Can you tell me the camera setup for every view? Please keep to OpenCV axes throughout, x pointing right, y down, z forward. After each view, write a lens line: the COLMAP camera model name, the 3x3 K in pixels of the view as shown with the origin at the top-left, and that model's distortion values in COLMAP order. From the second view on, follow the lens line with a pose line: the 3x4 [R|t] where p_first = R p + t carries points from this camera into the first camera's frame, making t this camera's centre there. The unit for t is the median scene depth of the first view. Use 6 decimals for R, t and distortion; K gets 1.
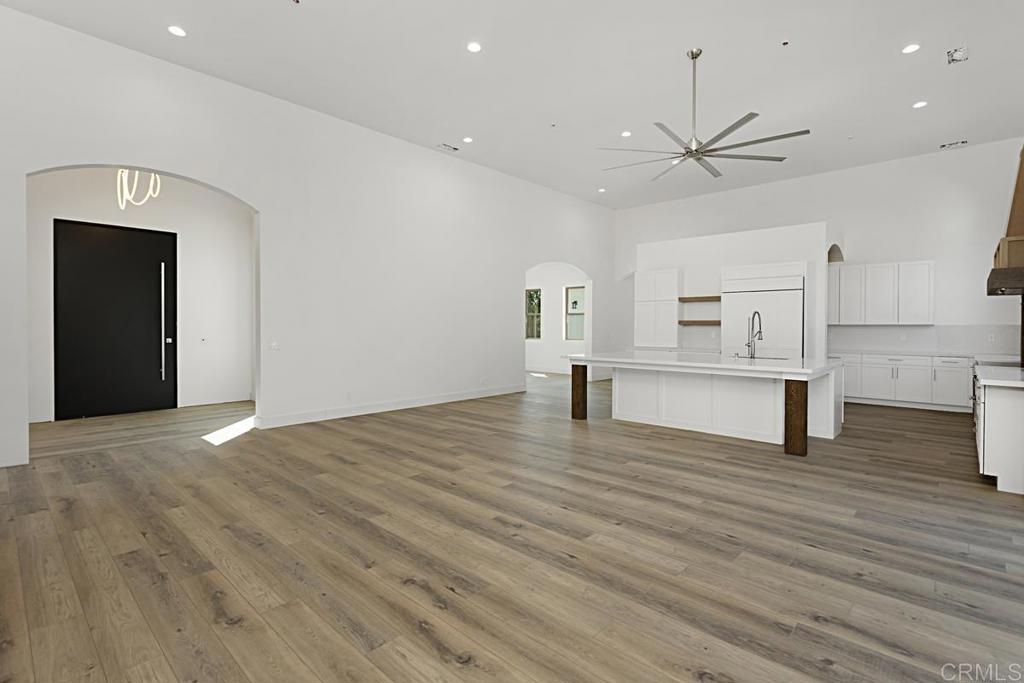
lens RADIAL K [[487.2, 0, 515.2], [0, 487.2, 326.6], [0, 0, 1]] dist [0.000063, 0.001393]
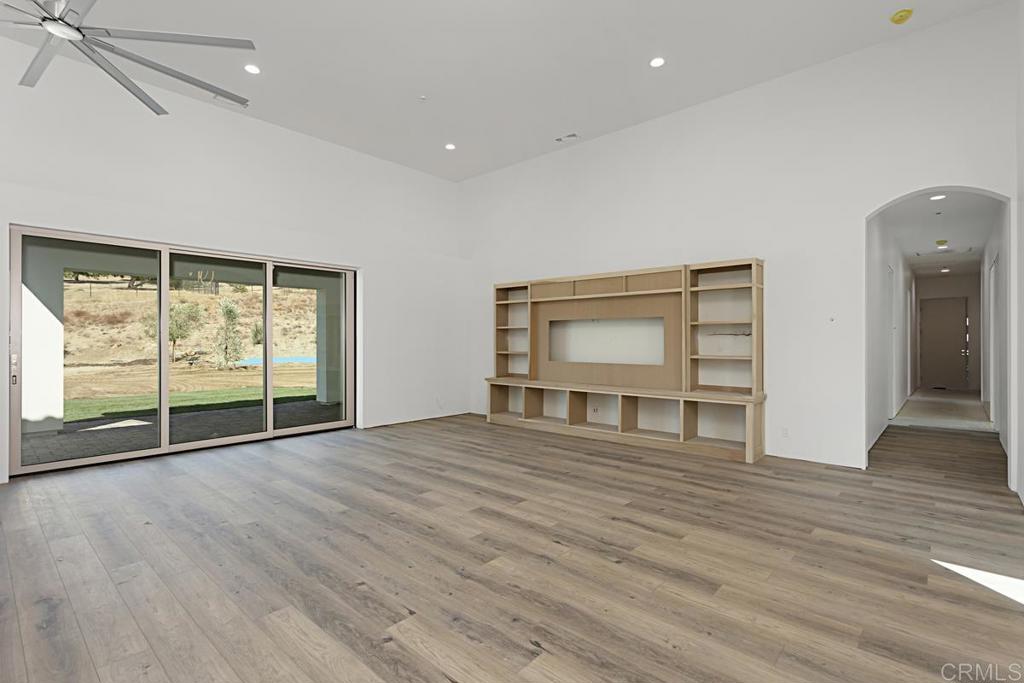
lens RADIAL K [[487.2, 0, 517.3], [0, 487.2, 339.2], [0, 0, 1]] dist [0.000063, 0.001393]
pose [[-0.999794, -0.003443, -0.019996, -0.189812], [-0.003454, 0.999994, 0.000523, -0.001202], [0.019994, 0.000592, -0.999800, 2.051653]]
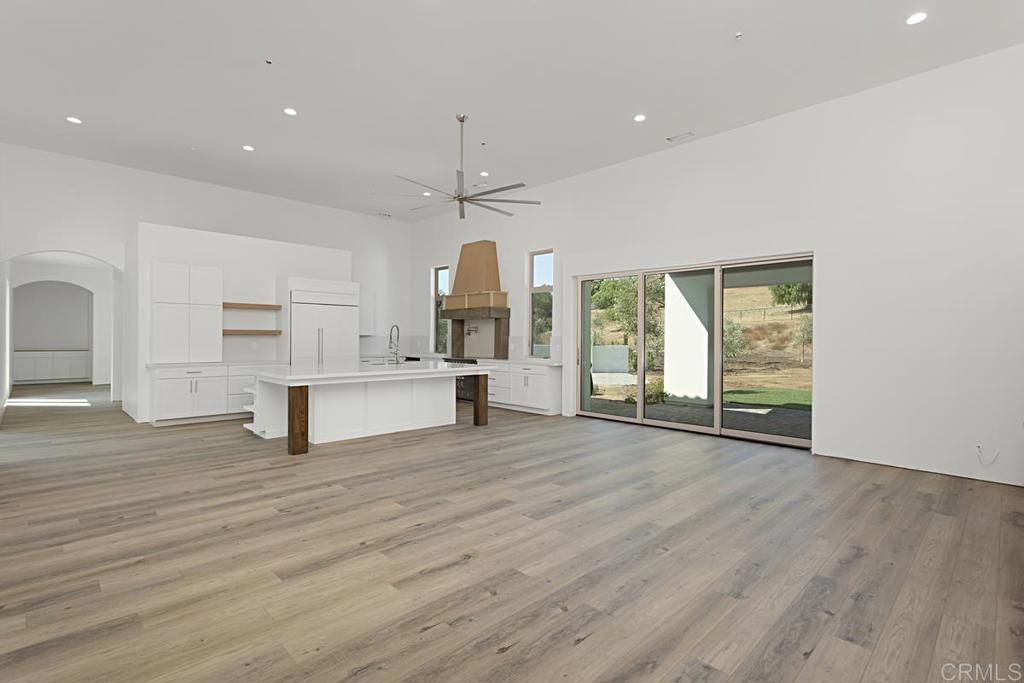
lens RADIAL K [[487.2, 0, 506.1], [0, 487.2, 336.8], [0, 0, 1]] dist [0.000063, 0.001393]
pose [[0.054811, -0.001403, 0.998496, -1.124208], [-0.004679, 0.999988, 0.001662, -0.009295], [-0.998486, -0.004763, 0.054803, 1.066753]]
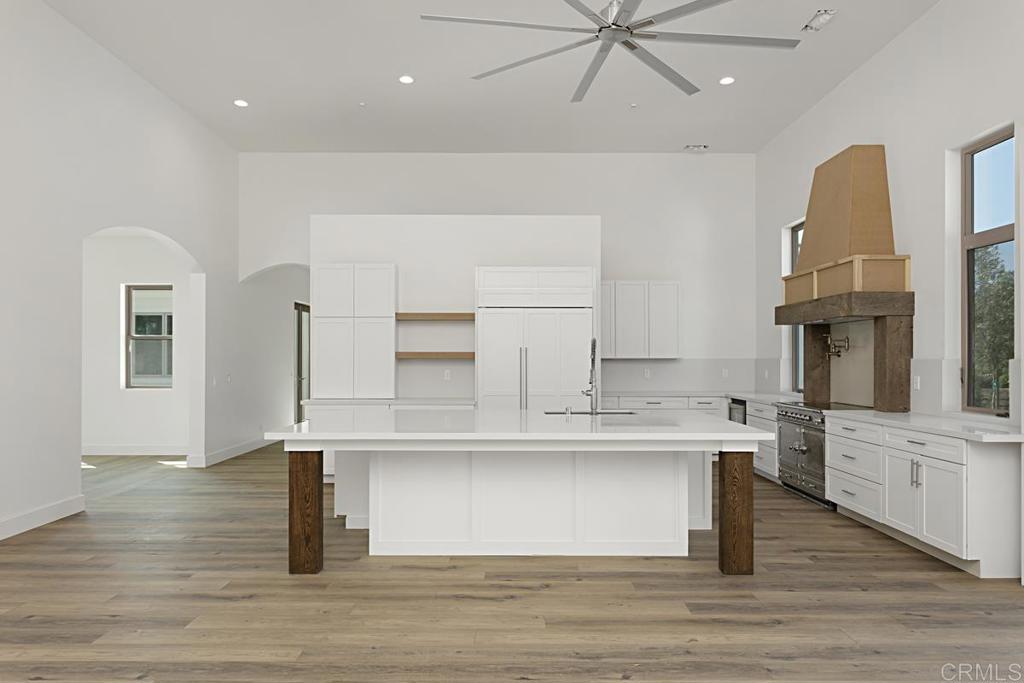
lens RADIAL K [[666.2, 0, 512.2], [0, 666.2, 354.6], [0, 0, 1]] dist [-0.006876, 0.004463]
pose [[0.731972, 0.000813, 0.681334, -0.254791], [0.003668, 0.999980, -0.005134, -0.012060], [-0.681325, 0.006257, 0.731955, 0.727776]]
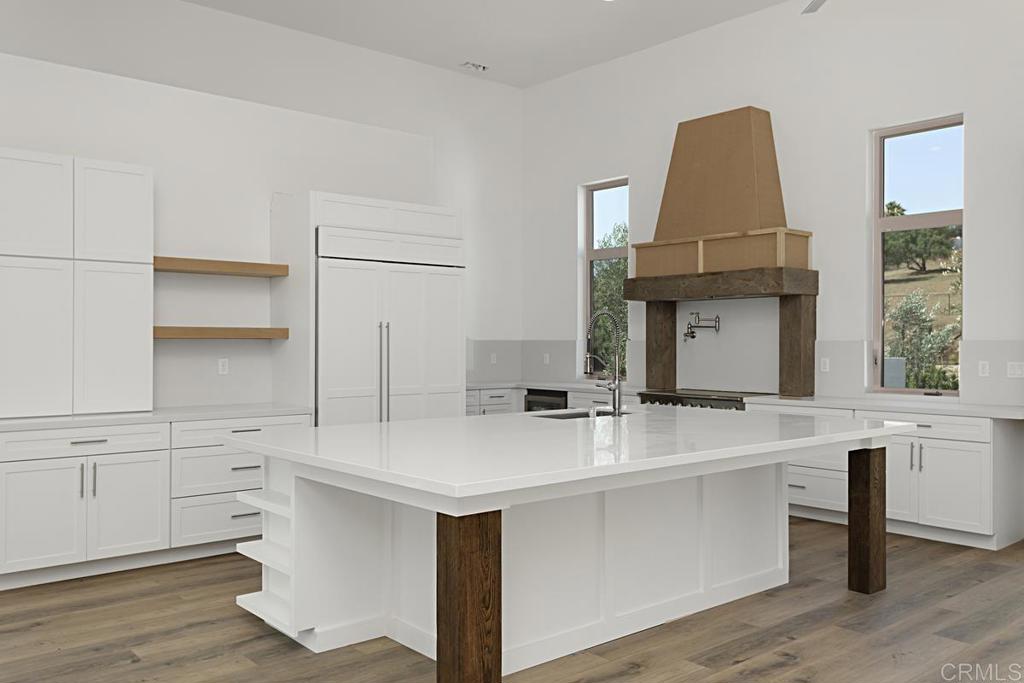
lens RADIAL K [[852.1, 0, 504.8], [0, 852.1, 342.7], [0, 0, 1]] dist [0.018715, -0.017505]
pose [[0.114871, -0.004257, 0.993371, -0.480894], [0.001344, 0.999991, 0.004130, -0.010152], [-0.993379, 0.000861, 0.114876, 1.620357]]
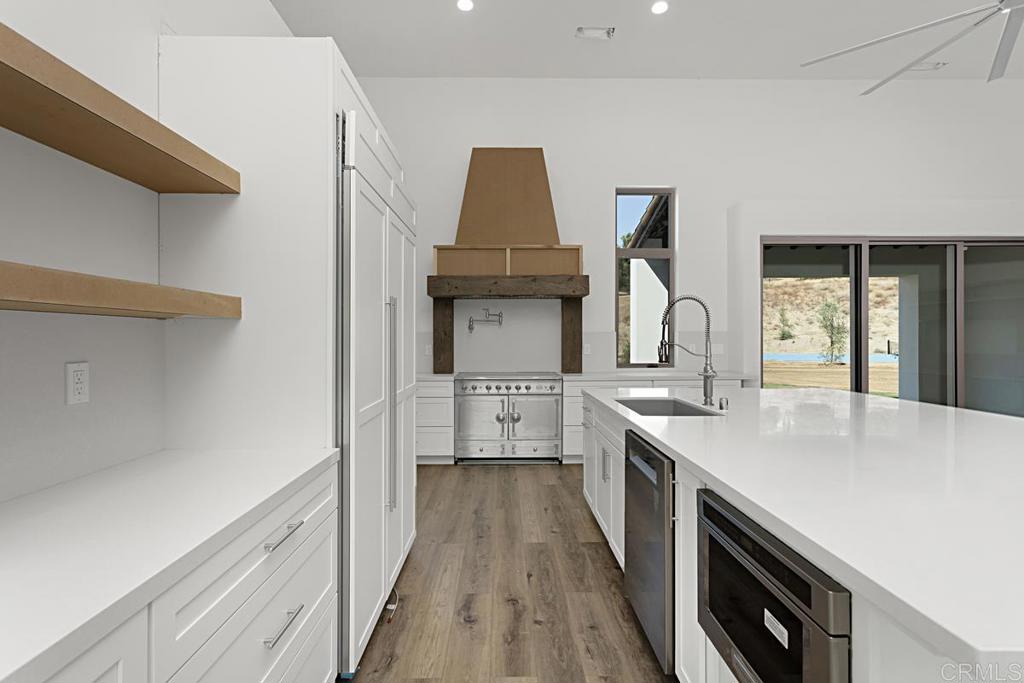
lens RADIAL K [[487.2, 0, 501.6], [0, 487.2, 335.8], [0, 0, 1]] dist [0.000063, 0.001393]
pose [[-0.688458, -0.000189, 0.725276, 0.487811], [0.000958, 0.999999, 0.001170, 0.003272], [-0.725275, 0.001501, -0.688457, 2.295113]]
